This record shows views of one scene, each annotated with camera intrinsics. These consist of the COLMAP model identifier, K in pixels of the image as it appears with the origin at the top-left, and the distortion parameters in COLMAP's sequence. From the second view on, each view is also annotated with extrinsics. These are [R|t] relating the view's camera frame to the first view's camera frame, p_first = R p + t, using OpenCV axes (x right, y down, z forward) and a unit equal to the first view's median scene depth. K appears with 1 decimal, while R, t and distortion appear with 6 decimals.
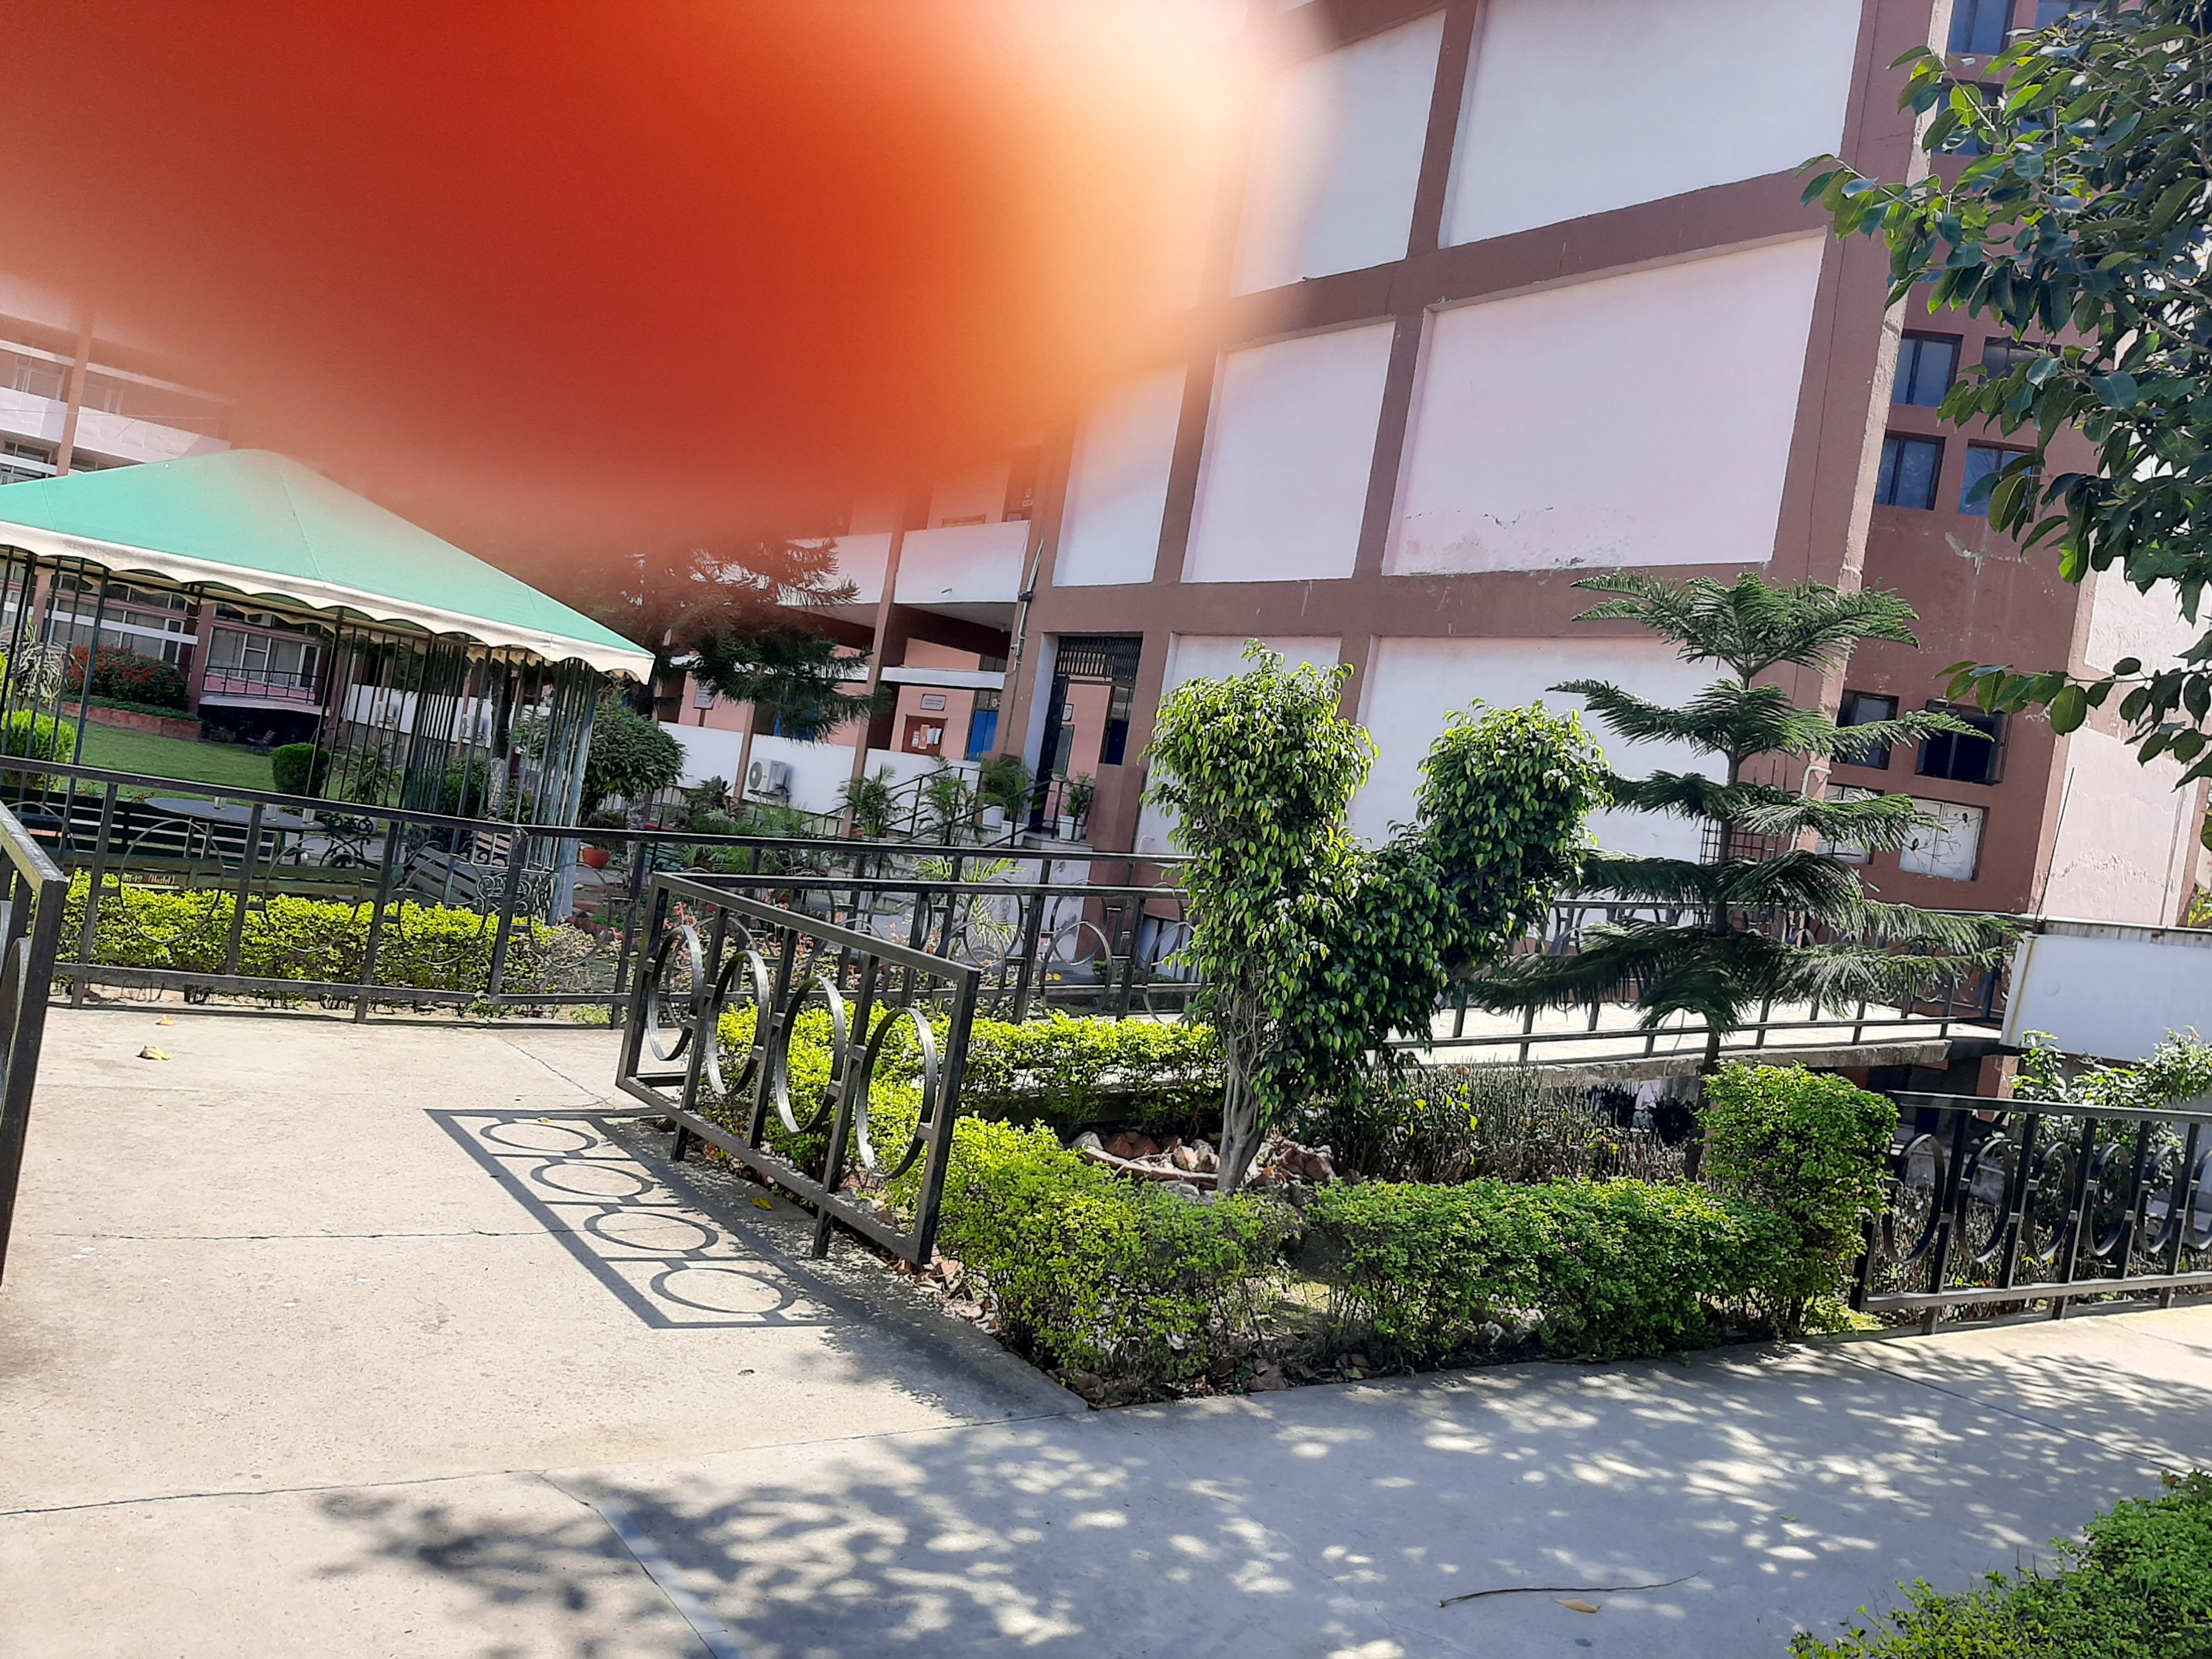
lens RADIAL K [[1745.8, 0, 1103.9], [0, 1745.8, 795.6], [0, 0, 1]] dist [0.085905, -0.000965]
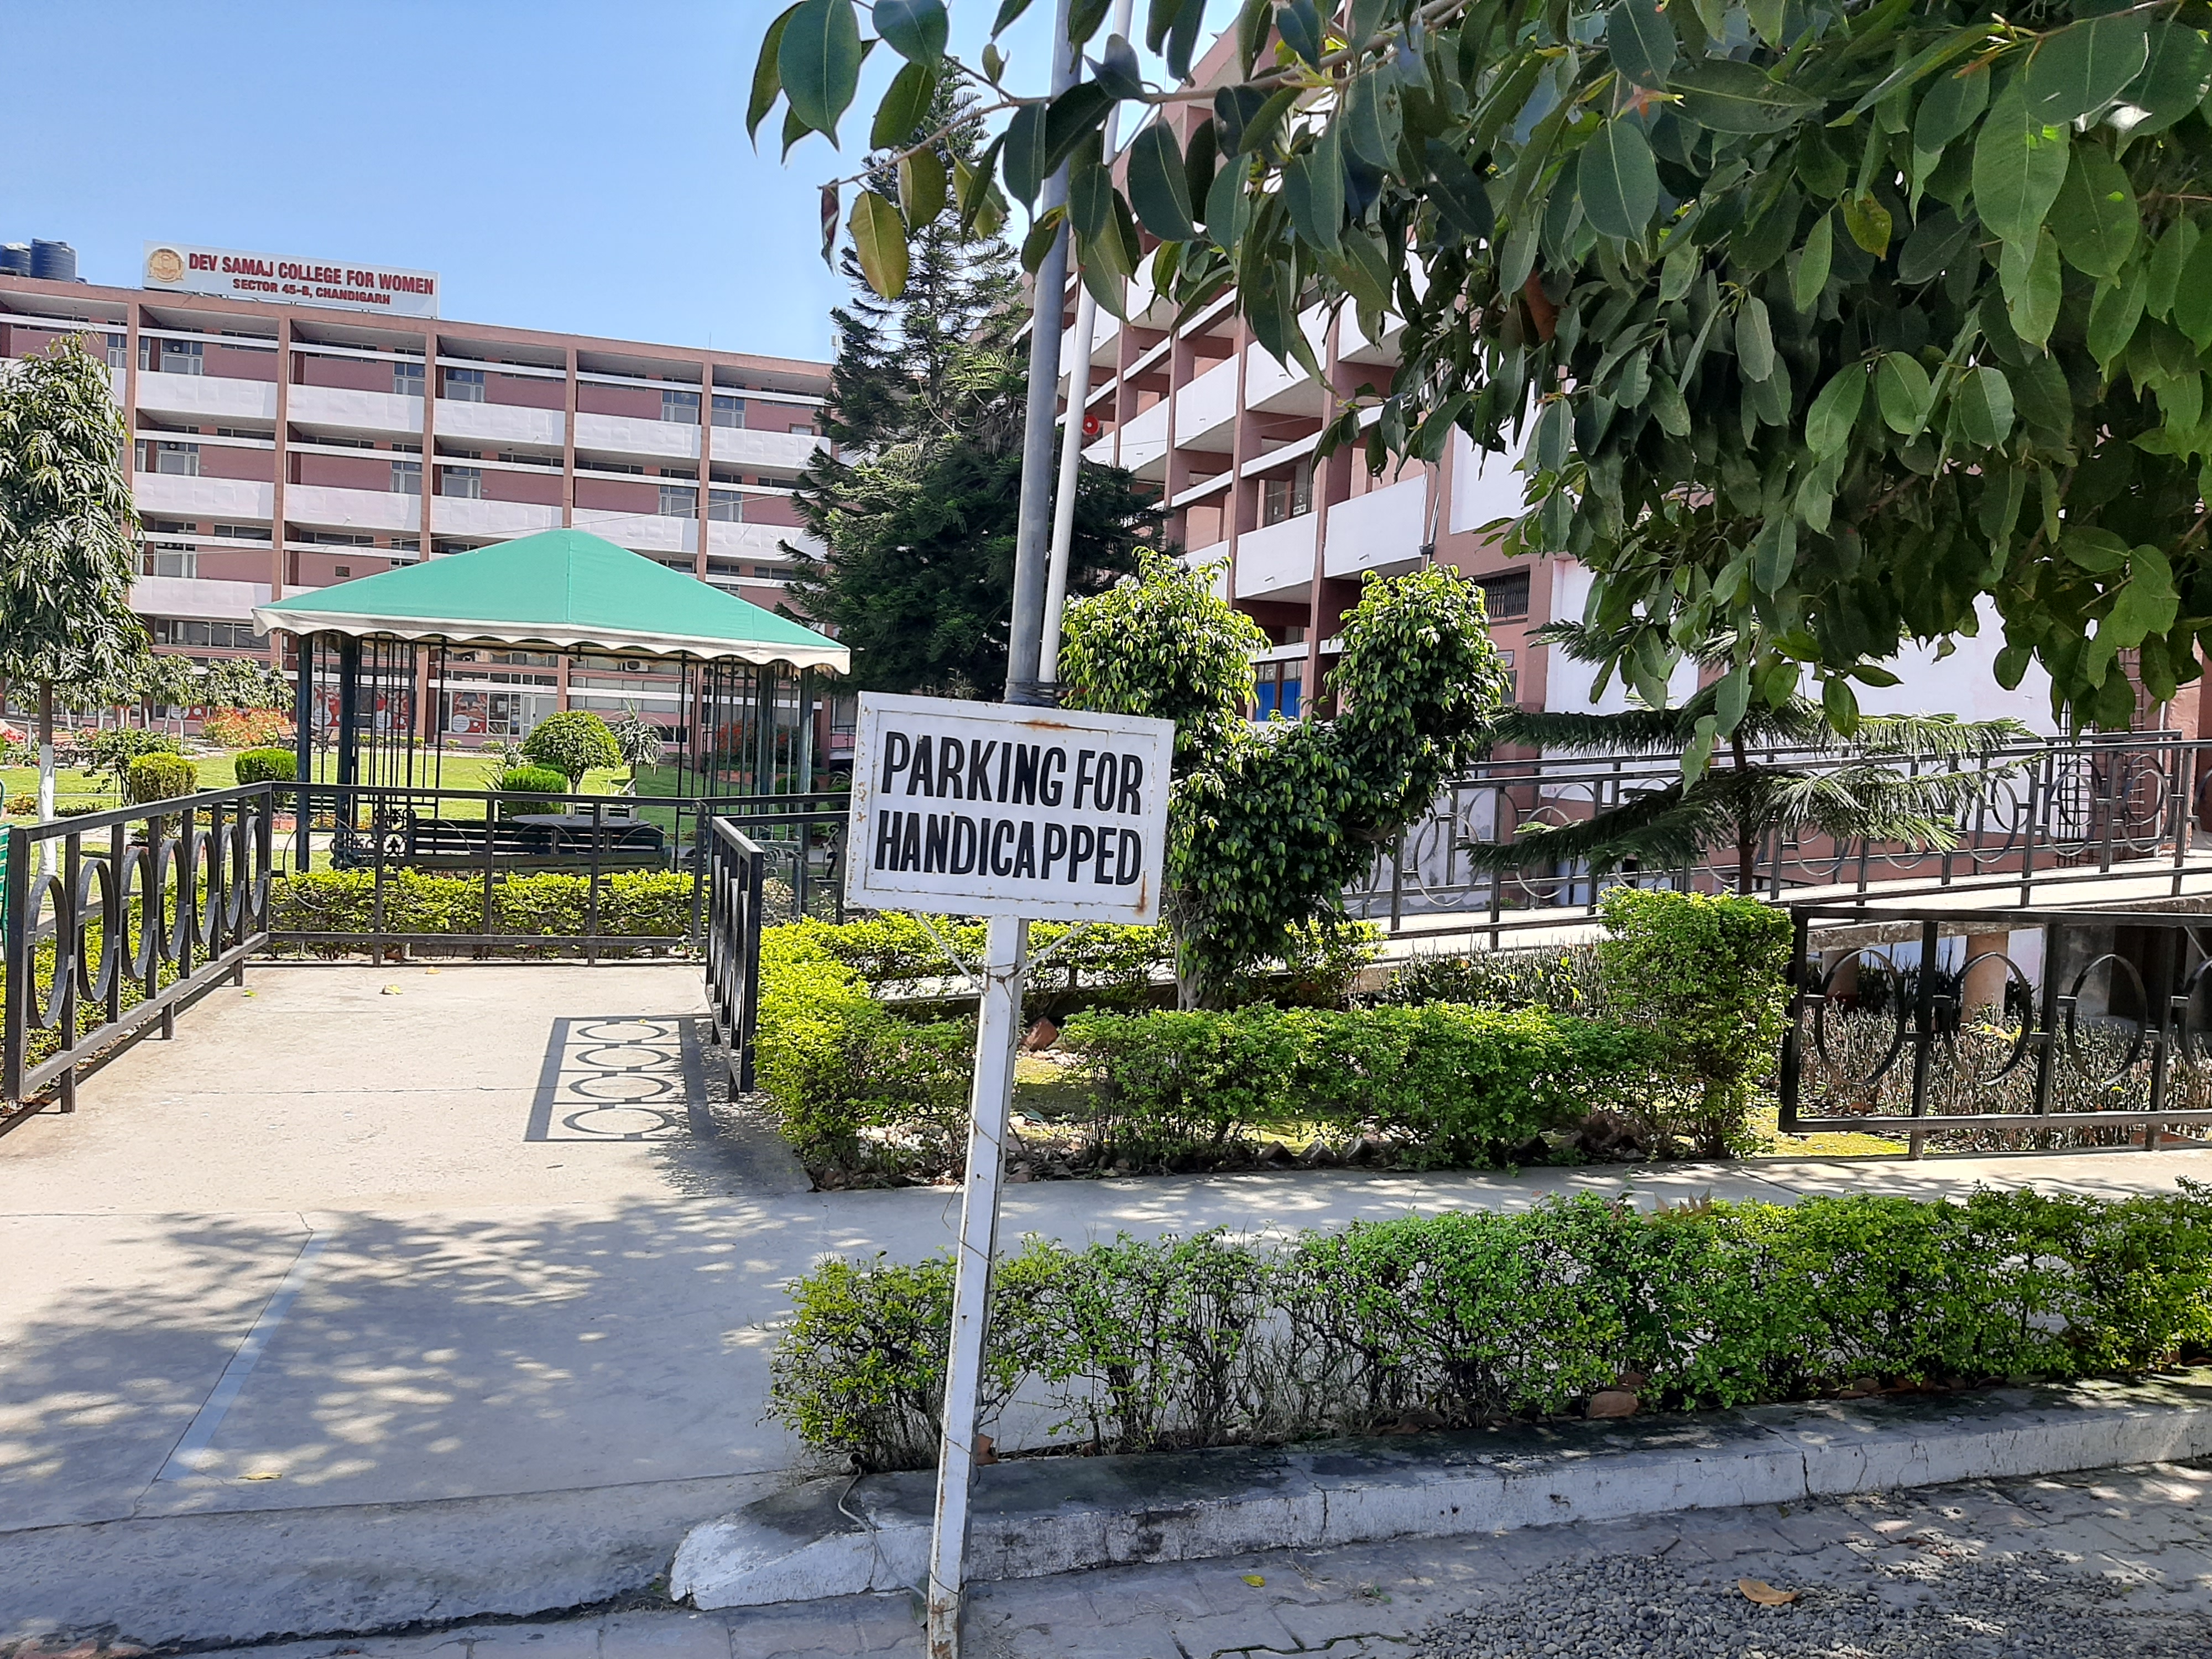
lens RADIAL K [[1754.8, 0, 1106.0], [0, 1754.8, 829.5], [0, 0, 1]] dist [-0.003628, -0.000826]
pose [[0.933986, -0.102133, -0.342401, 0.432307], [0.110405, 0.993876, 0.004699, 0.079327], [0.339824, -0.042192, 0.939542, -0.049108]]
